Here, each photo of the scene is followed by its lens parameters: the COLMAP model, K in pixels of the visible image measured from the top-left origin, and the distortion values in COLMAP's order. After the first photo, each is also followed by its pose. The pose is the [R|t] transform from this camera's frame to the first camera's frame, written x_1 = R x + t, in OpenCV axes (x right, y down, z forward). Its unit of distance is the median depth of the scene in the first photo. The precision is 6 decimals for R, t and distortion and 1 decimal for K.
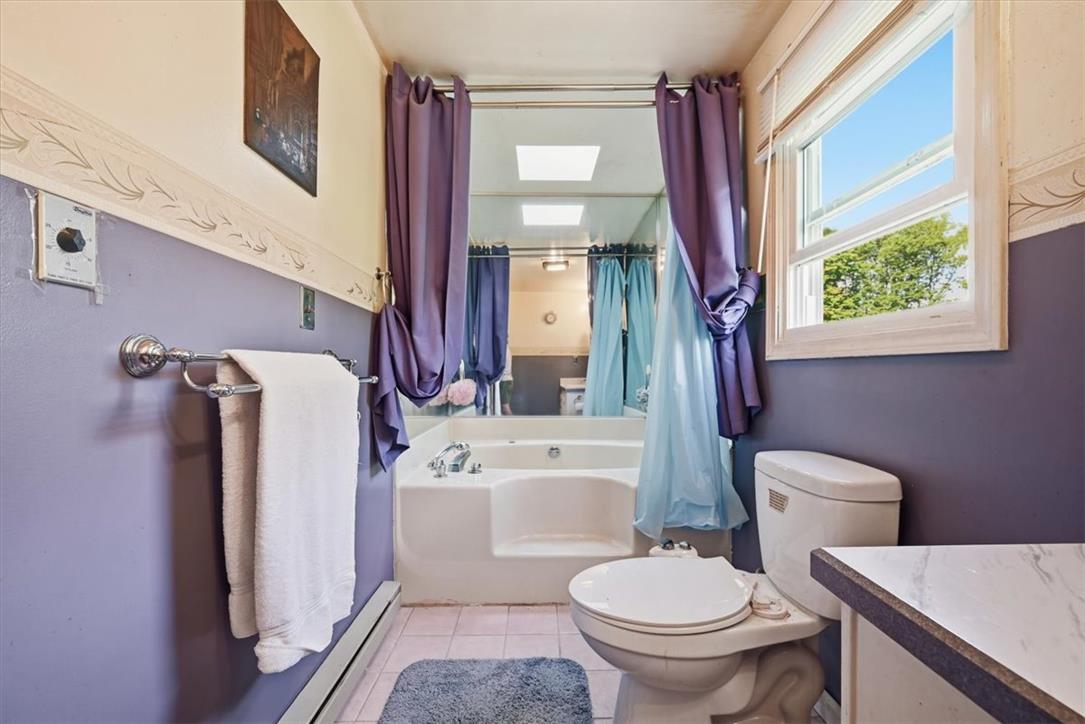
lens RADIAL K [[434.6, 0, 542.1], [0, 434.6, 375.1], [0, 0, 1]] dist [-0.000055, 0.000059]
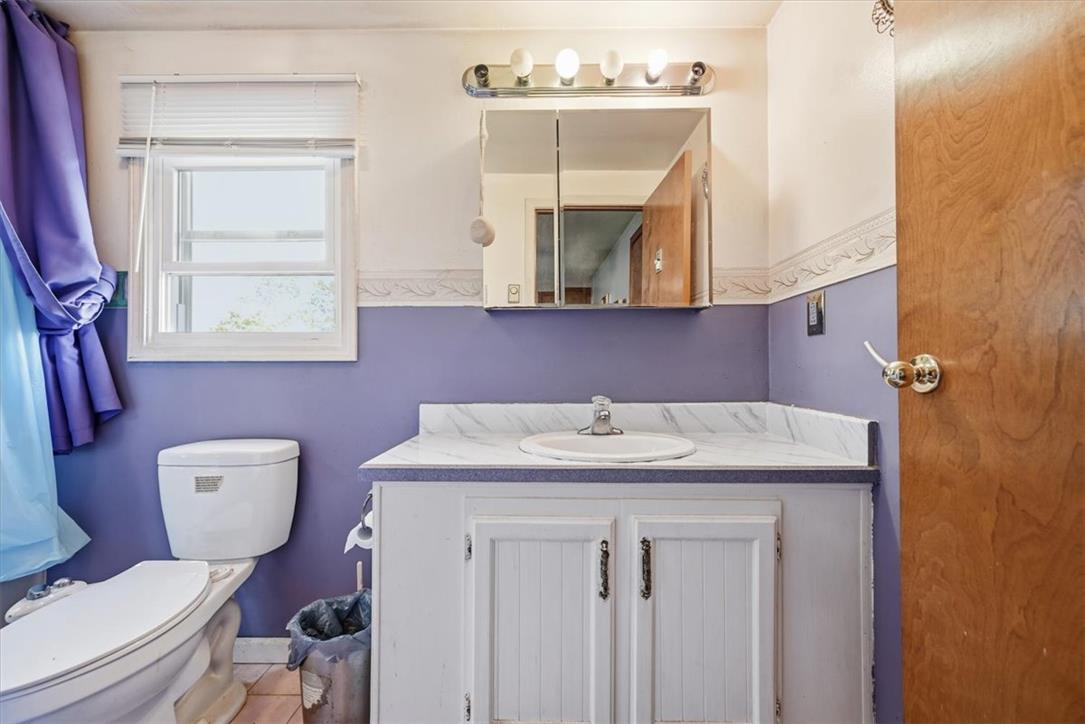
lens RADIAL K [[434.6, 0, 545.6], [0, 434.6, 365.5], [0, 0, 1]] dist [-0.000055, 0.000059]
pose [[0.025358, 0.010958, 0.999618, -0.442424], [0.012626, 0.999857, -0.011281, -0.002279], [-0.999599, 0.012907, 0.025216, 0.049592]]
